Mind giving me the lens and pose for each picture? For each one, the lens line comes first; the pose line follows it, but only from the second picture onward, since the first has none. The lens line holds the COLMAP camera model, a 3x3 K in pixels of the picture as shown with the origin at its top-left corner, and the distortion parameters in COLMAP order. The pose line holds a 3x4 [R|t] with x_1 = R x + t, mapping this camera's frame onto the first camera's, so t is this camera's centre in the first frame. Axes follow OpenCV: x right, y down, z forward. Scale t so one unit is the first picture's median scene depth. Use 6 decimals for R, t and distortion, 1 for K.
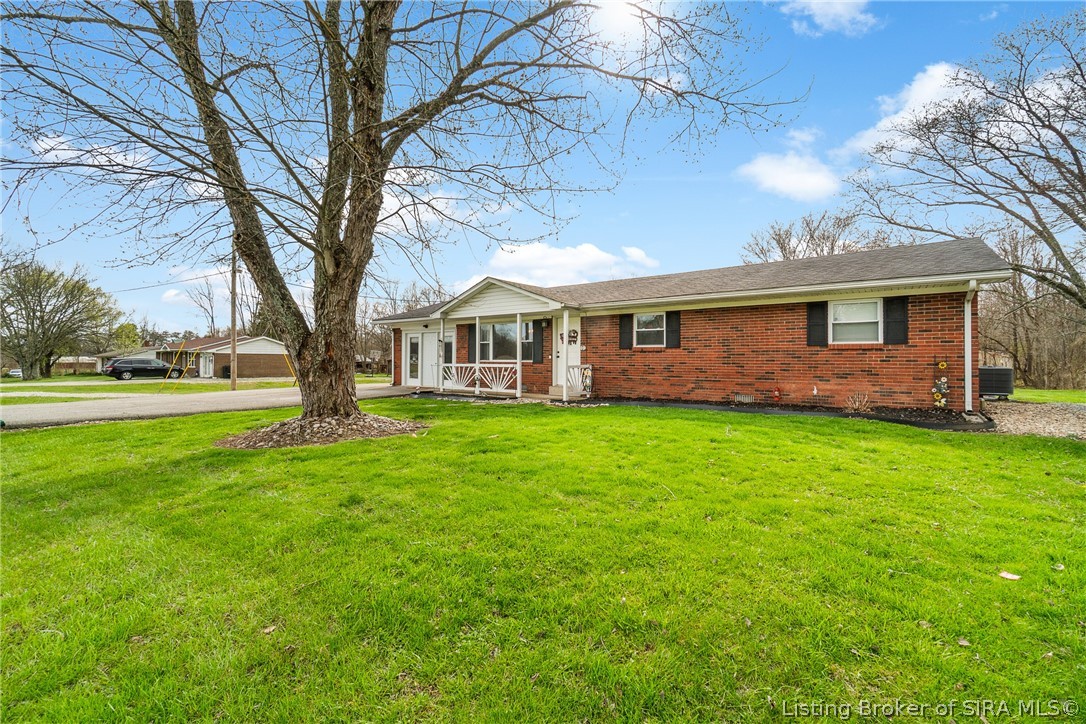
lens RADIAL K [[474.3, 0, 532.5], [0, 474.3, 362.6], [0, 0, 1]] dist [-0.001060, 0.000321]
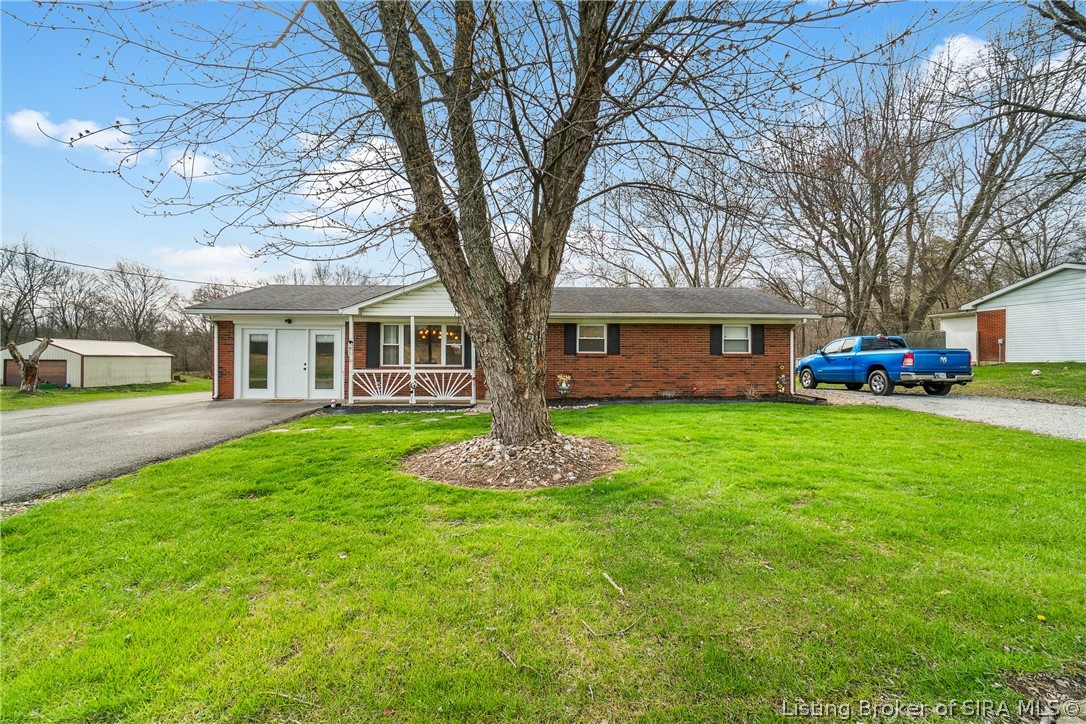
lens RADIAL K [[474.3, 0, 540.2], [0, 474.3, 362.9], [0, 0, 1]] dist [-0.001060, 0.000321]
pose [[0.758298, -0.007776, 0.651862, -0.647791], [0.003767, 0.999964, 0.007547, -0.019644], [-0.651897, -0.003268, 0.758300, 0.219183]]
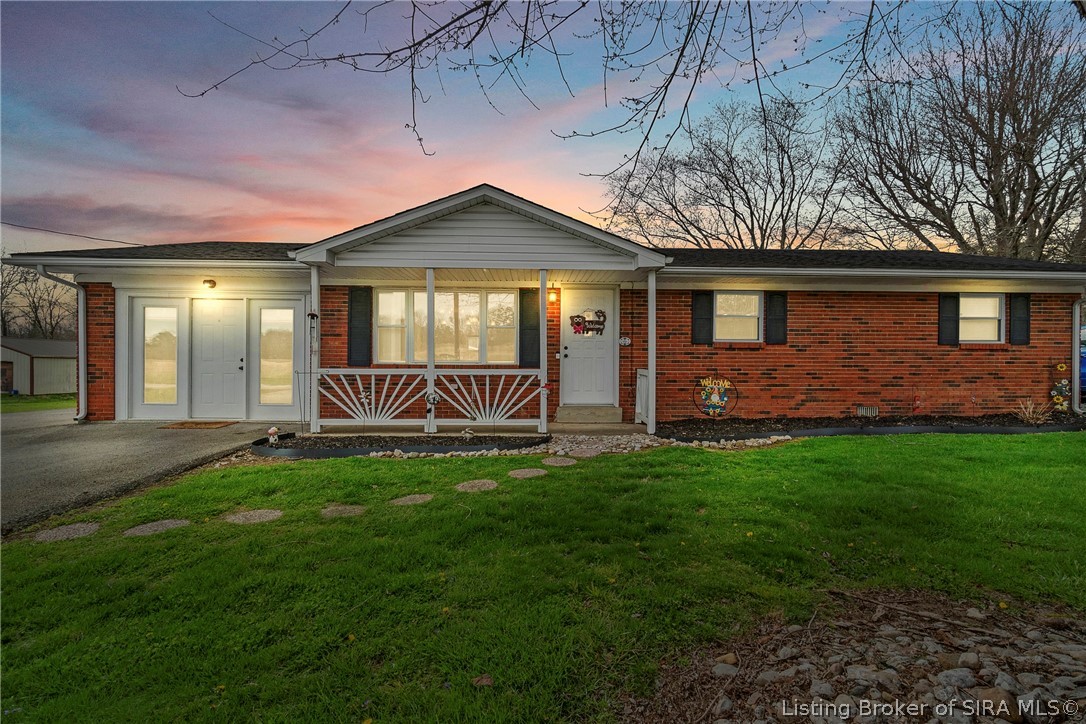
lens RADIAL K [[474.3, 0, 551.7], [0, 474.3, 370.2], [0, 0, 1]] dist [-0.001060, 0.000321]
pose [[0.757785, -0.008899, 0.652444, -0.421580], [0.002288, 0.999937, 0.010981, -0.000898], [-0.652501, -0.006829, 0.757758, 0.711007]]
